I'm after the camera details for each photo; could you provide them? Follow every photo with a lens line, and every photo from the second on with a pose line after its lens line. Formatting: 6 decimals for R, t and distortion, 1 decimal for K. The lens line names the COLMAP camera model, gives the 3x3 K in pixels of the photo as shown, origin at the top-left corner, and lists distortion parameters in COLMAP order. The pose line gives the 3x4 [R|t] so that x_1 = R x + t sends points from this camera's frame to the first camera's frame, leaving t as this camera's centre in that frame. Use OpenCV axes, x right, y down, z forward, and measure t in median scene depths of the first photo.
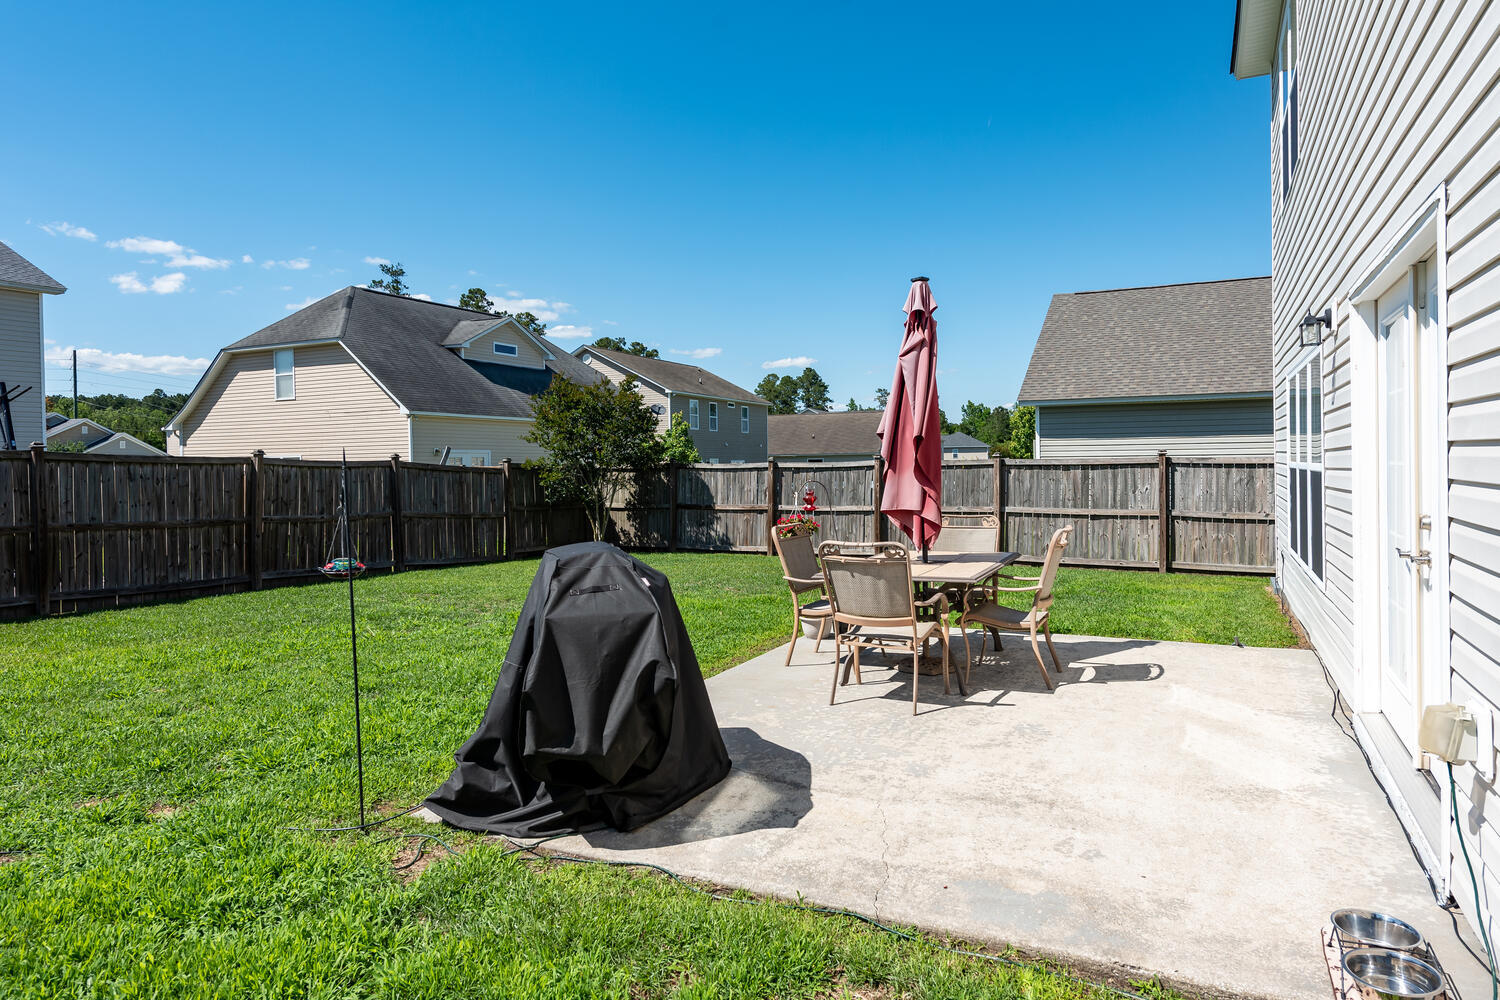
lens RADIAL K [[943.3, 0, 748.2], [0, 943.3, 489.7], [0, 0, 1]] dist [-0.002748, -0.000374]
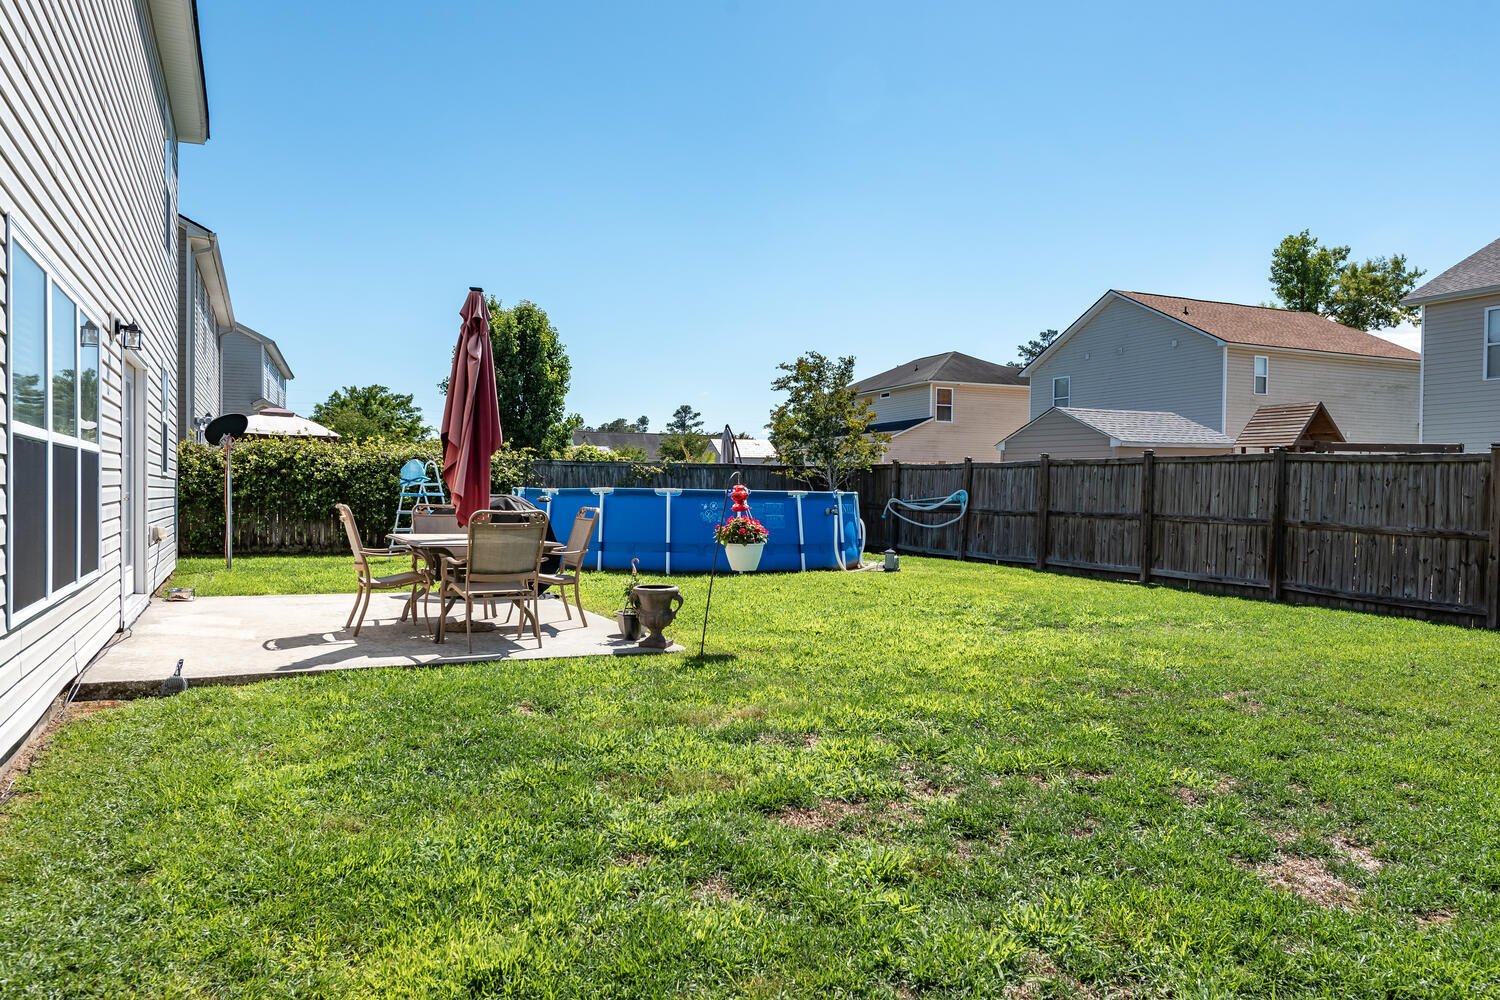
lens RADIAL K [[1046.8, 0, 748.5], [0, 1046.8, 500.3], [0, 0, 1]] dist [0.000525, -0.000035]
pose [[-0.626873, 0.012544, -0.779020, 0.562534], [-0.023772, 0.999097, 0.035216, -0.013057], [0.778759, 0.040595, -0.626009, 1.196756]]
